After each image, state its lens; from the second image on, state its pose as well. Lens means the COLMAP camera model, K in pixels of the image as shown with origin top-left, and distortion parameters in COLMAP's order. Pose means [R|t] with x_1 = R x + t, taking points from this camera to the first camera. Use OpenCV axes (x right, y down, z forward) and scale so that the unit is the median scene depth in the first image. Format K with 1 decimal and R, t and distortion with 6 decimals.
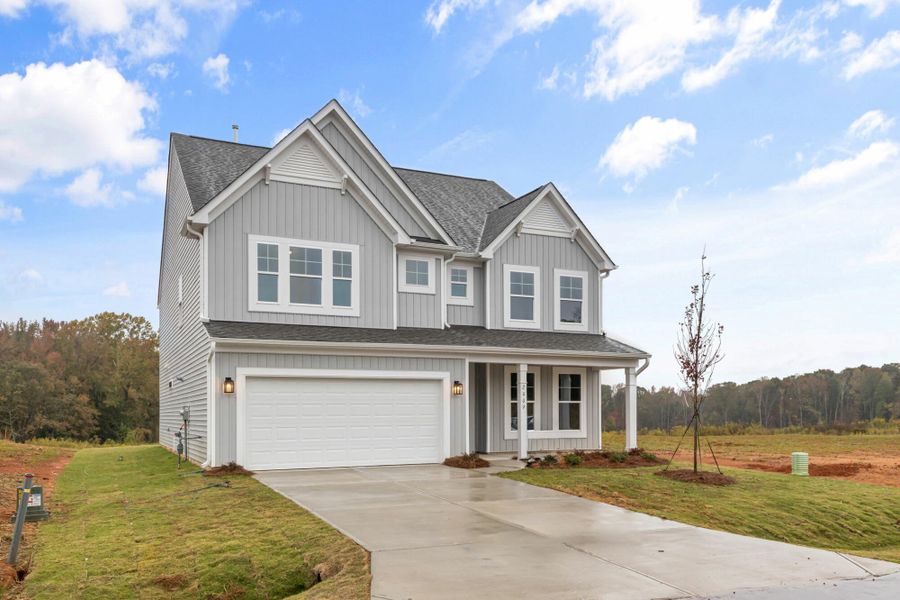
lens RADIAL K [[745.0, 0, 449.8], [0, 745.0, 323.2], [0, 0, 1]] dist [-0.002991, 0.000550]
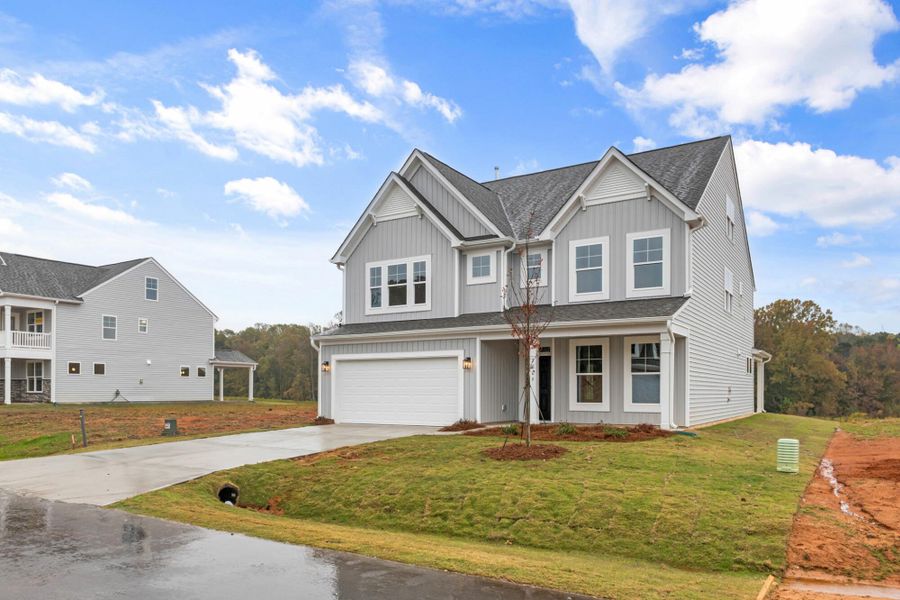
lens RADIAL K [[639.1, 0, 450.0], [0, 639.1, 300.0], [0, 0, 1]] dist [0.000333, 0.000969]
pose [[0.538120, -0.112514, -0.835325, 0.765402], [0.097322, 0.992716, -0.071019, 0.051993], [0.837231, -0.043079, 0.545151, 0.399559]]
